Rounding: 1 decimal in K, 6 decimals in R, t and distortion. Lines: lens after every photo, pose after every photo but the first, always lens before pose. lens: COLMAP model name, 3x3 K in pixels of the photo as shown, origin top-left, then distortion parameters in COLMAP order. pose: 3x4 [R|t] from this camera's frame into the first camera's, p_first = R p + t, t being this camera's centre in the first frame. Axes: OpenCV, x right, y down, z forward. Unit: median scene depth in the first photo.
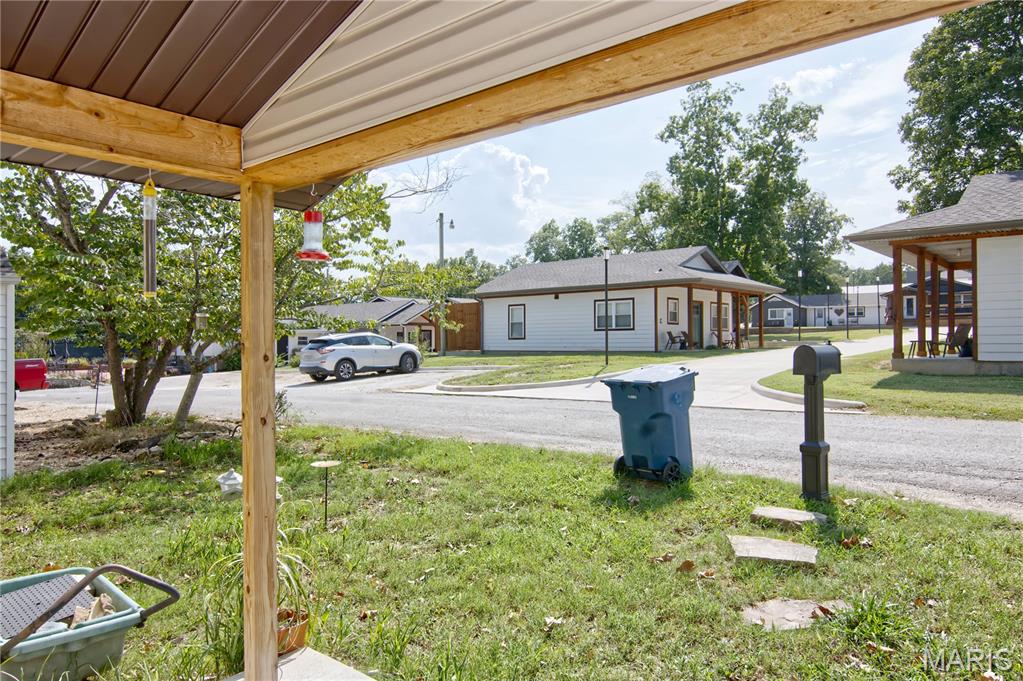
lens RADIAL K [[710.9, 0, 507.0], [0, 710.9, 342.7], [0, 0, 1]] dist [0.004437, -0.002163]
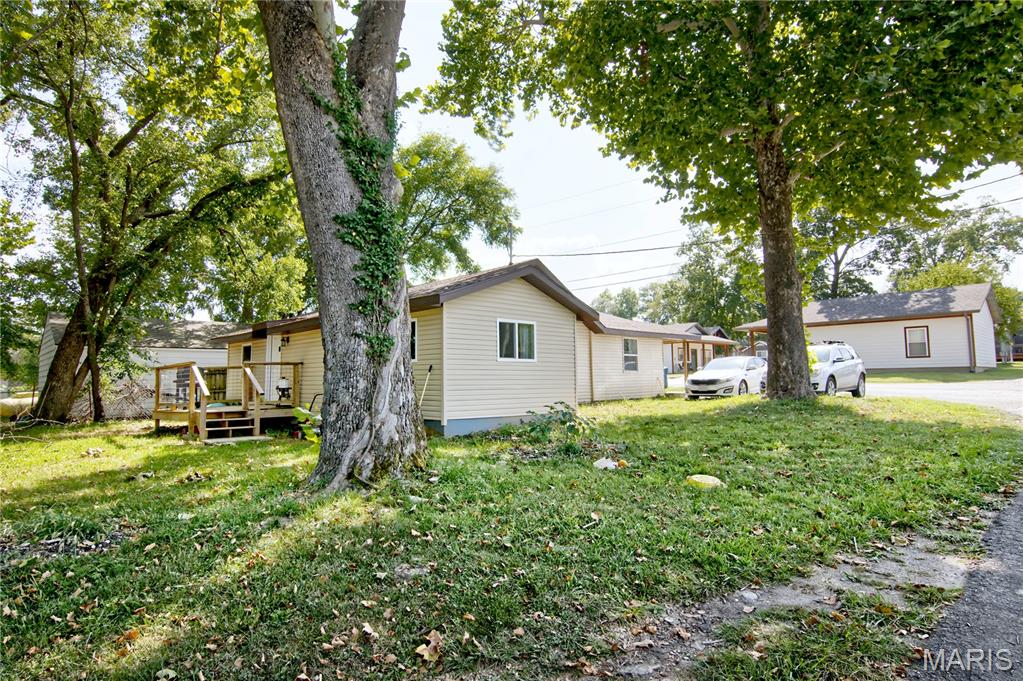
lens RADIAL K [[549.3, 0, 509.6], [0, 549.3, 336.6], [0, 0, 1]] dist [0.000820, -0.003125]
pose [[0.994070, -0.019647, -0.106949, -0.049277], [0.011105, 0.996742, -0.079890, 0.014469], [0.108171, 0.078229, 0.991050, -0.352868]]
